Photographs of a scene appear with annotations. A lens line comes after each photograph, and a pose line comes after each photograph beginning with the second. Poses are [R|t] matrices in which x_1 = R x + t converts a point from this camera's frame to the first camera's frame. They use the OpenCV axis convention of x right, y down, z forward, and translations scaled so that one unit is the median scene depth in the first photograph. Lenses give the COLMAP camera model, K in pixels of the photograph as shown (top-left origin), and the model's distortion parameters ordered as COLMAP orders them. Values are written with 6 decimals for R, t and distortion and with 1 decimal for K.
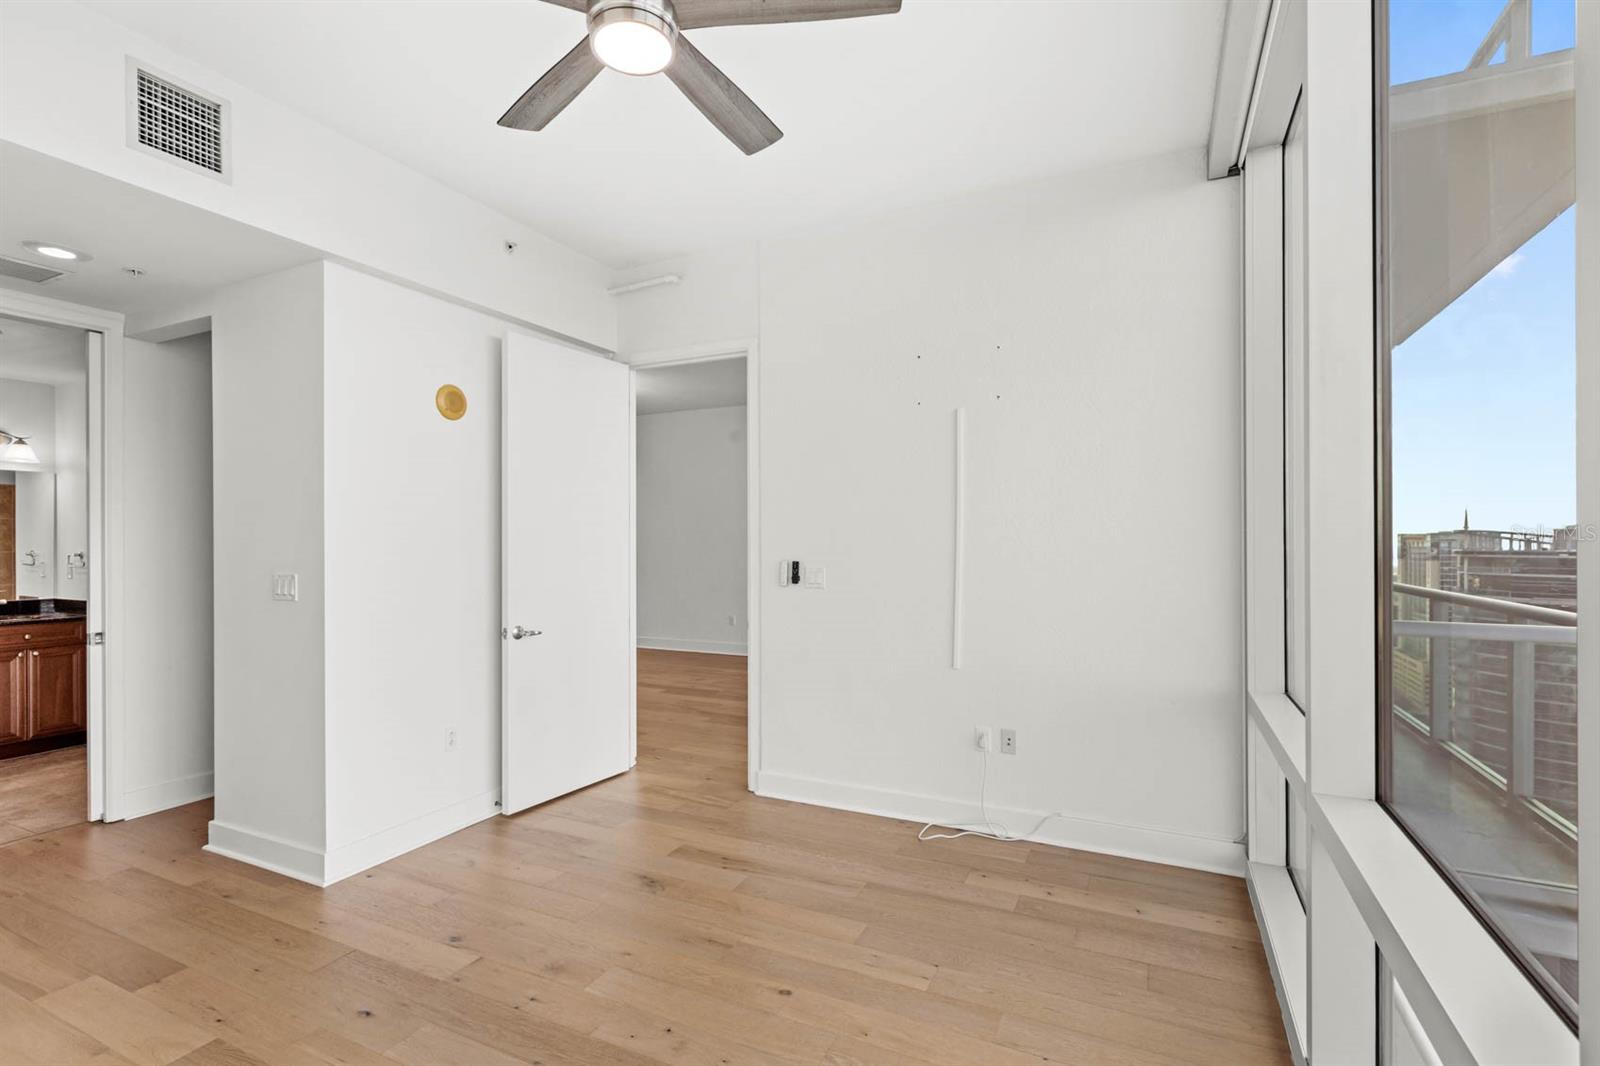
lens RADIAL K [[730.2, 0, 801.7], [0, 730.2, 534.1], [0, 0, 1]] dist [0.001891, 0.000179]
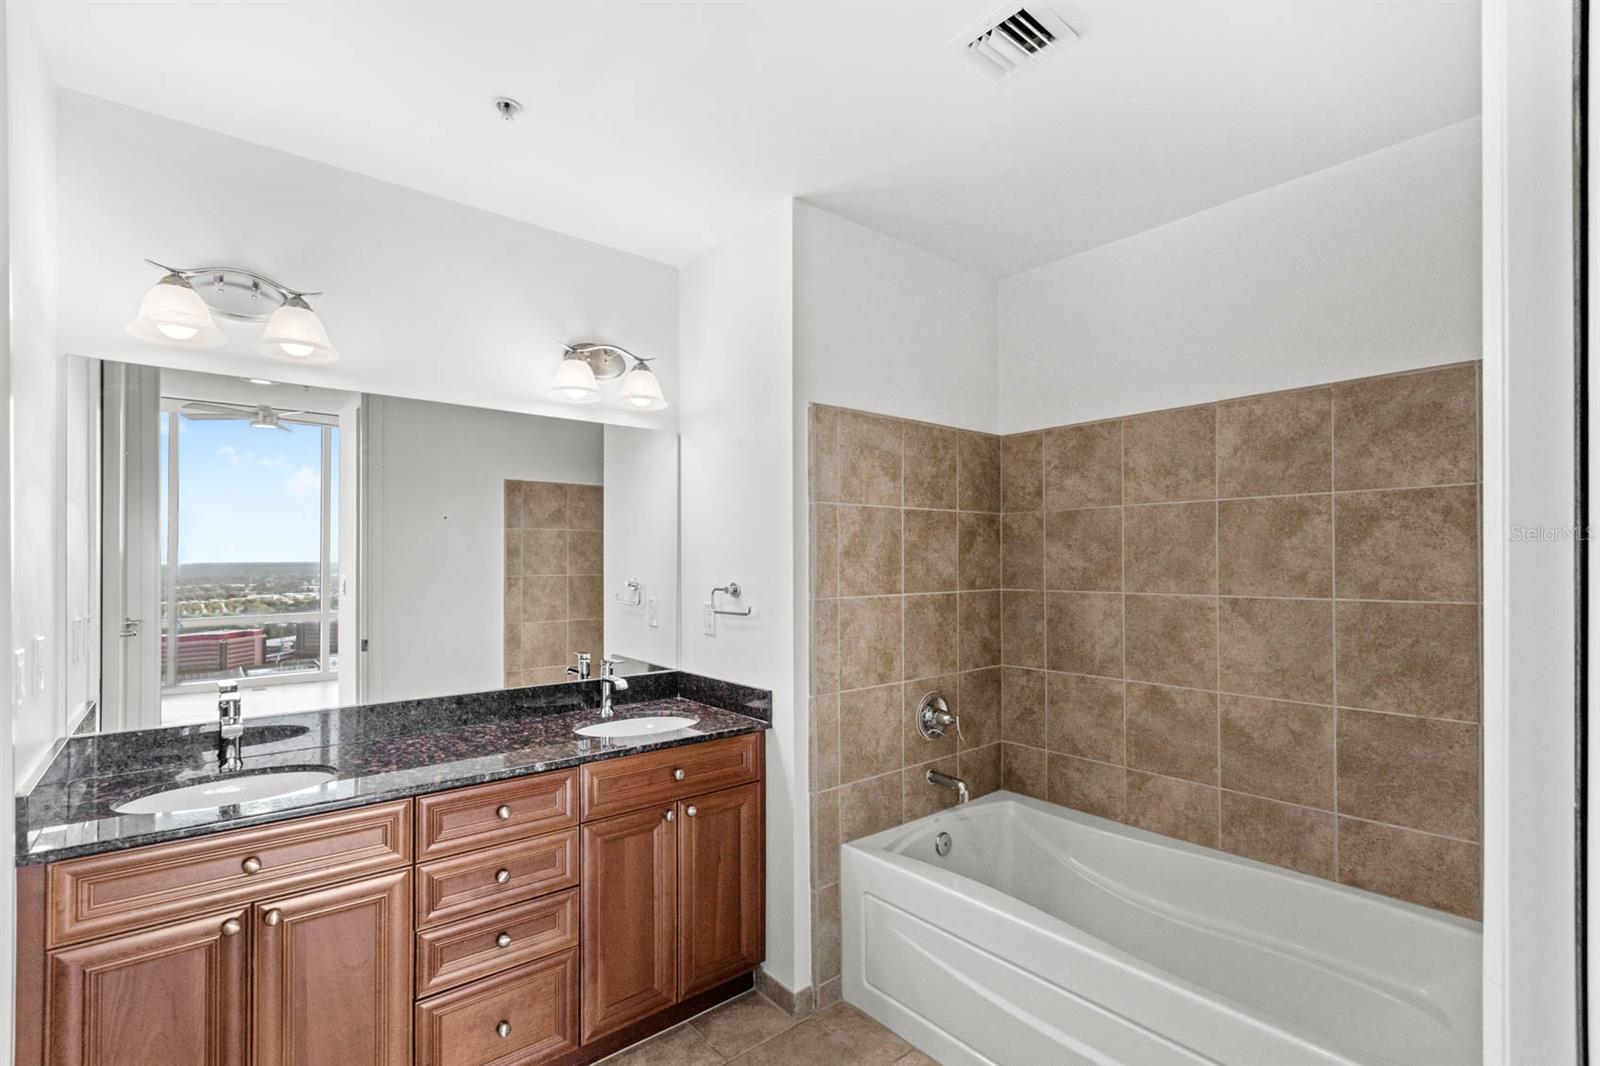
lens RADIAL K [[730.2, 0, 782.7], [0, 730.2, 562.0], [0, 0, 1]] dist [0.001891, 0.000179]
pose [[0.906625, -0.003782, -0.421921, -0.800605], [0.005905, 0.999976, 0.003727, 0.006937], [0.421896, -0.005870, 0.906625, 0.611574]]
